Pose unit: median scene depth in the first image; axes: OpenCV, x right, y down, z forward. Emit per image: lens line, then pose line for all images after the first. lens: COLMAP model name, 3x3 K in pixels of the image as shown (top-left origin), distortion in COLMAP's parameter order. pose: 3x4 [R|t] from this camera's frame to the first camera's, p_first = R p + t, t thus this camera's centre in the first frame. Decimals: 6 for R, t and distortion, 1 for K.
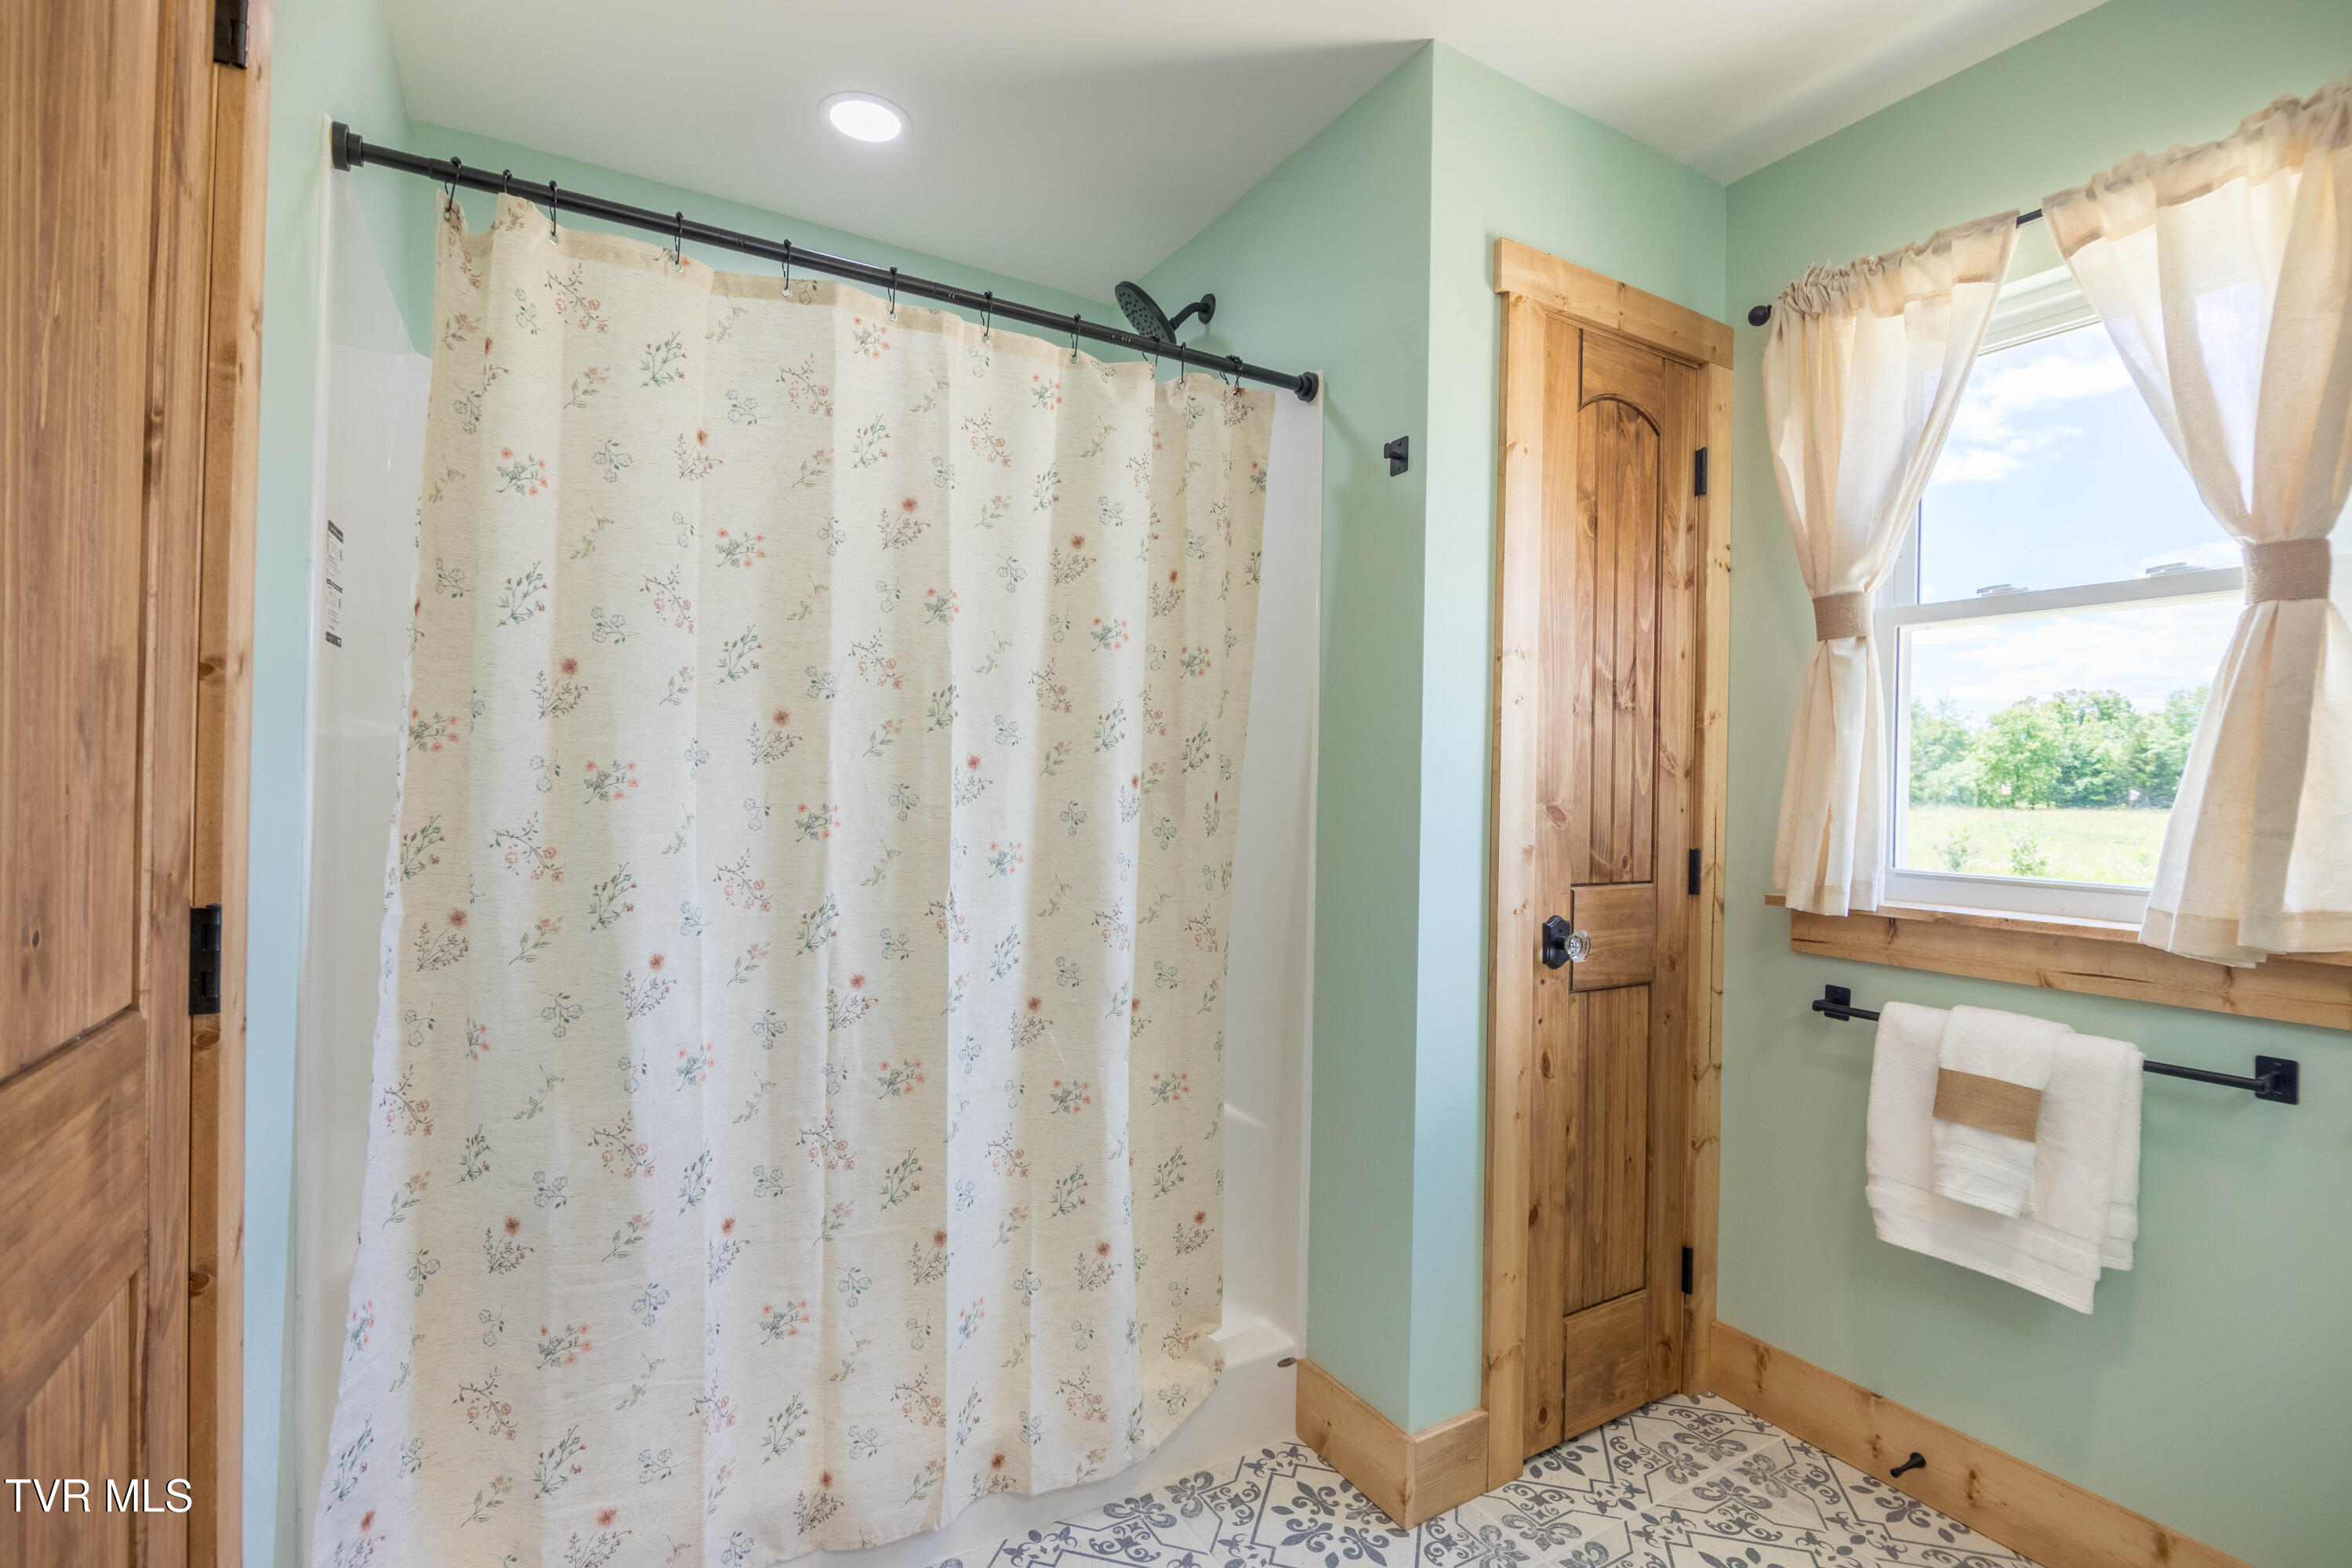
lens RADIAL K [[1085.9, 0, 1179.8], [0, 1085.9, 781.7], [0, 0, 1]] dist [-0.002453, -0.007390]
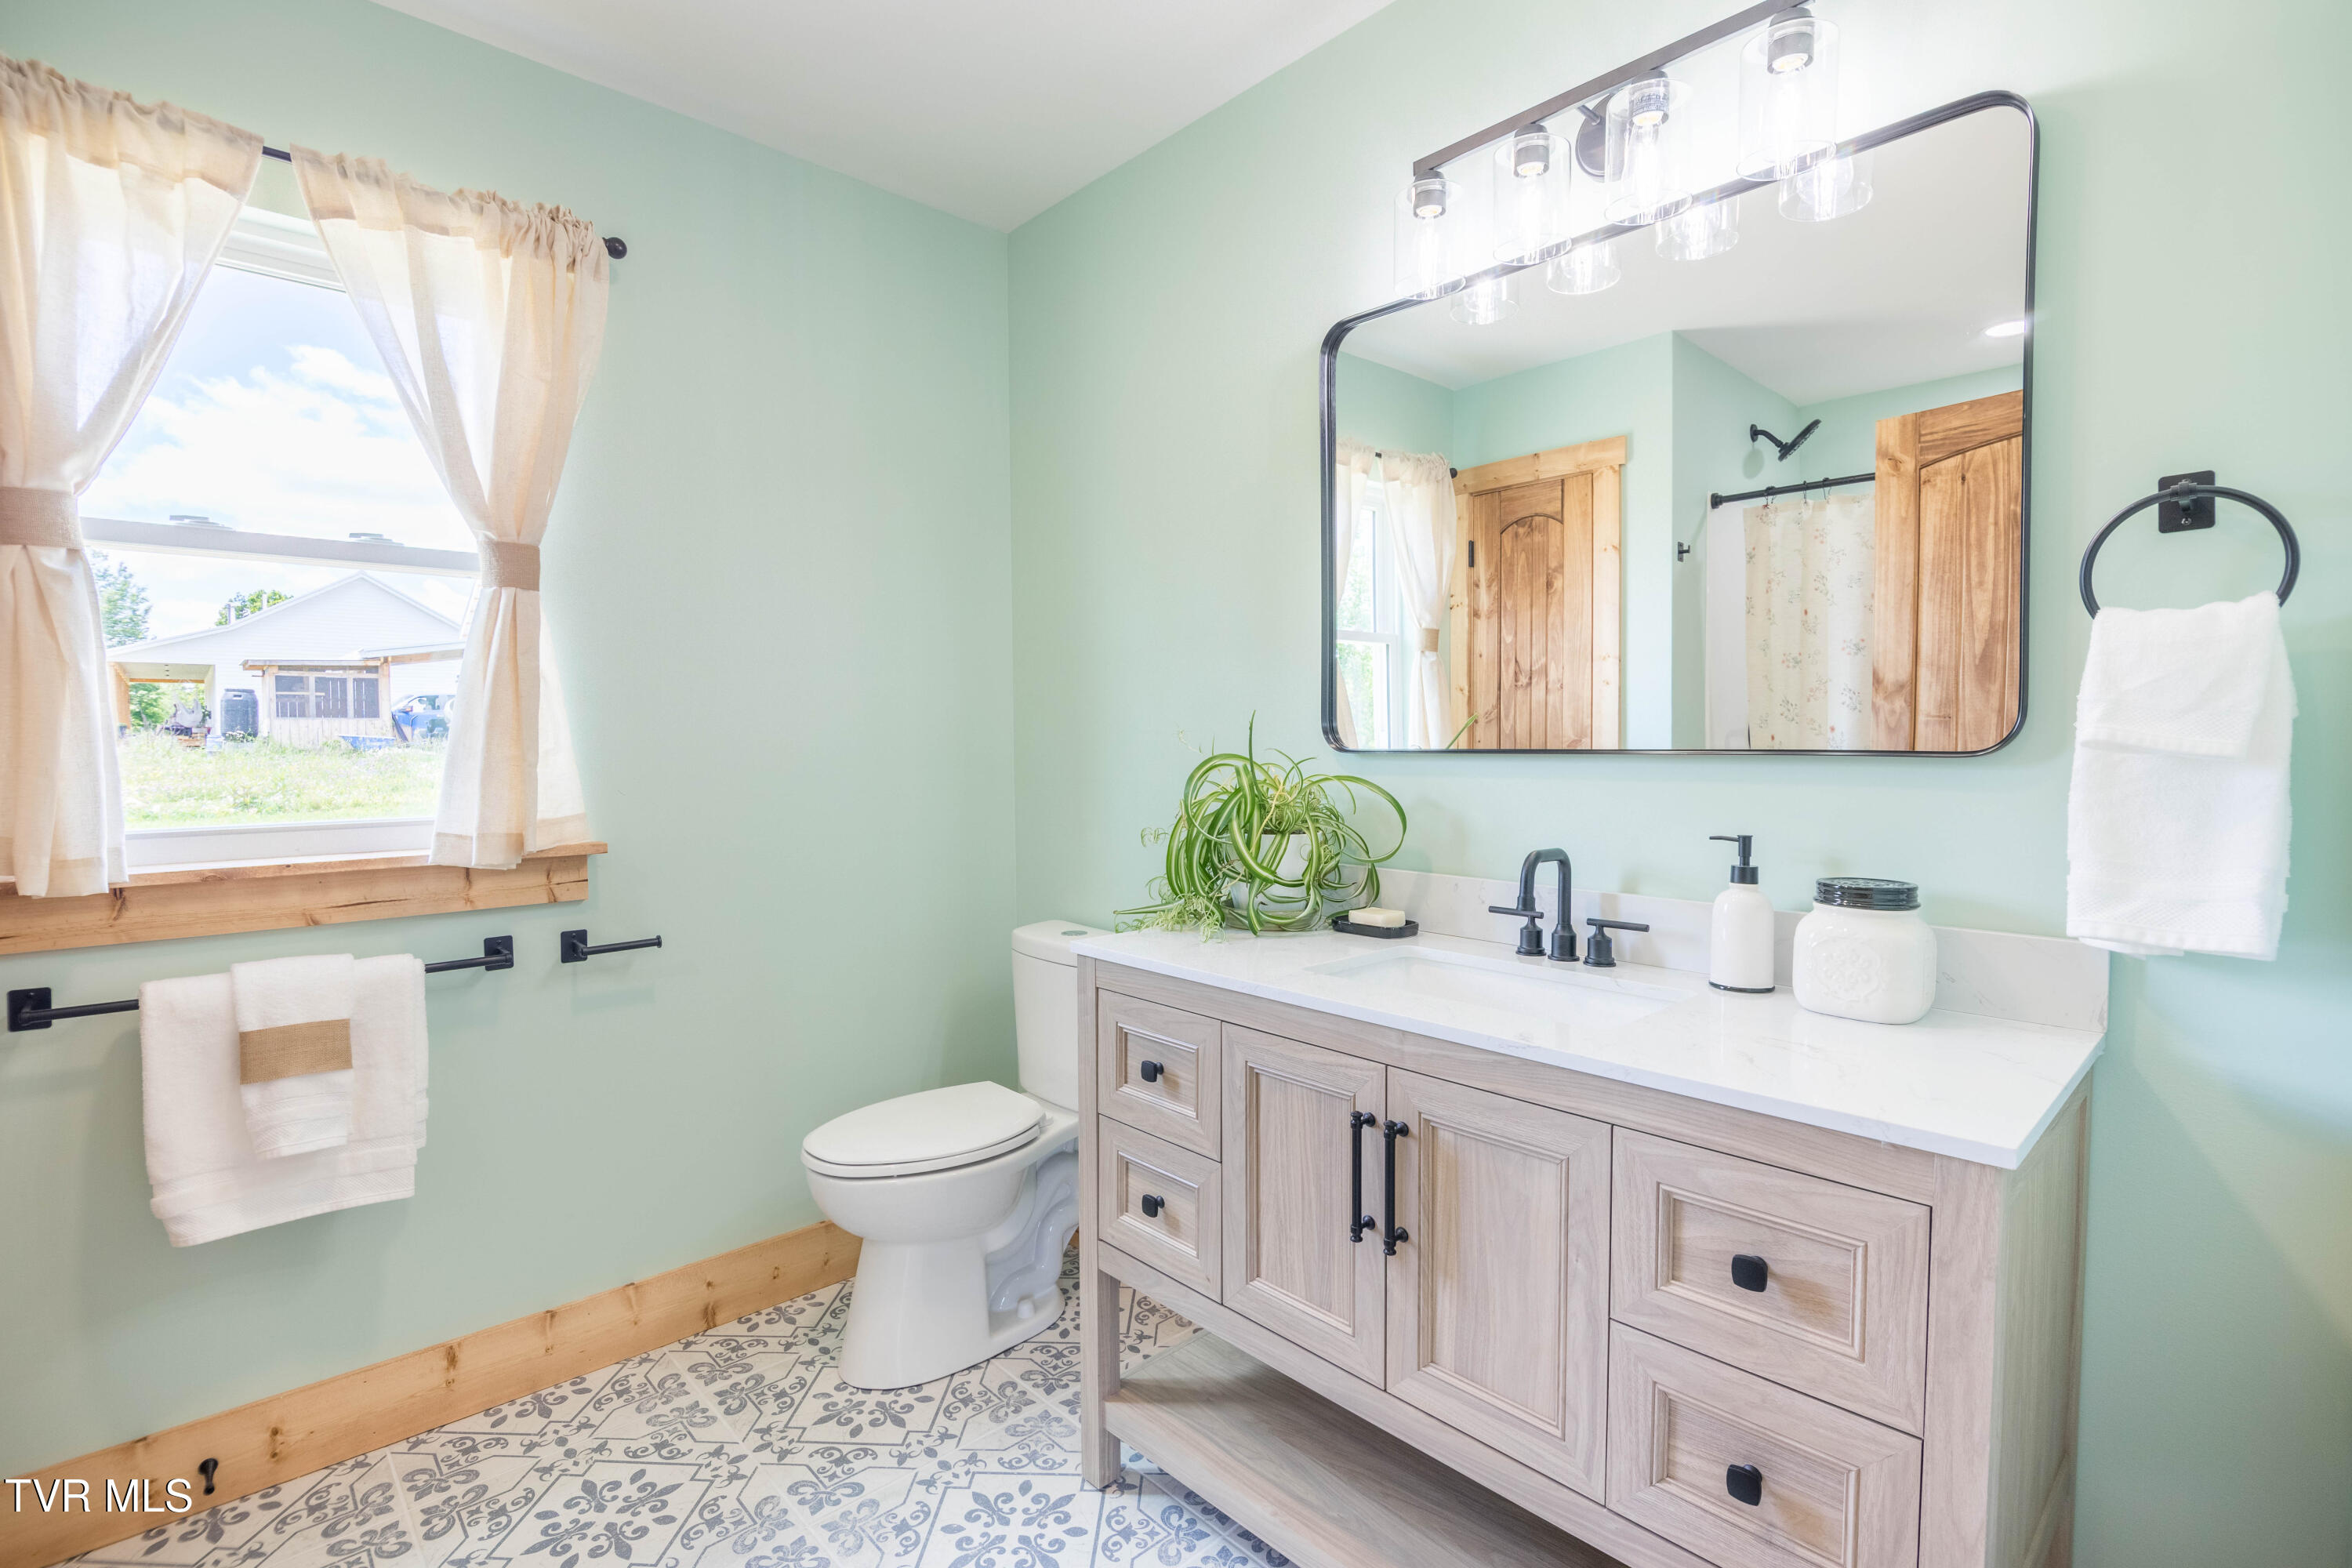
lens RADIAL K [[1085.9, 0, 1179.8], [0, 1085.9, 781.7], [0, 0, 1]] dist [-0.002453, -0.007390]
pose [[-0.215332, -0.056870, 0.974883, -0.386217], [0.001899, 0.998277, 0.058654, -0.006478], [-0.976539, 0.014481, -0.214853, 0.415597]]
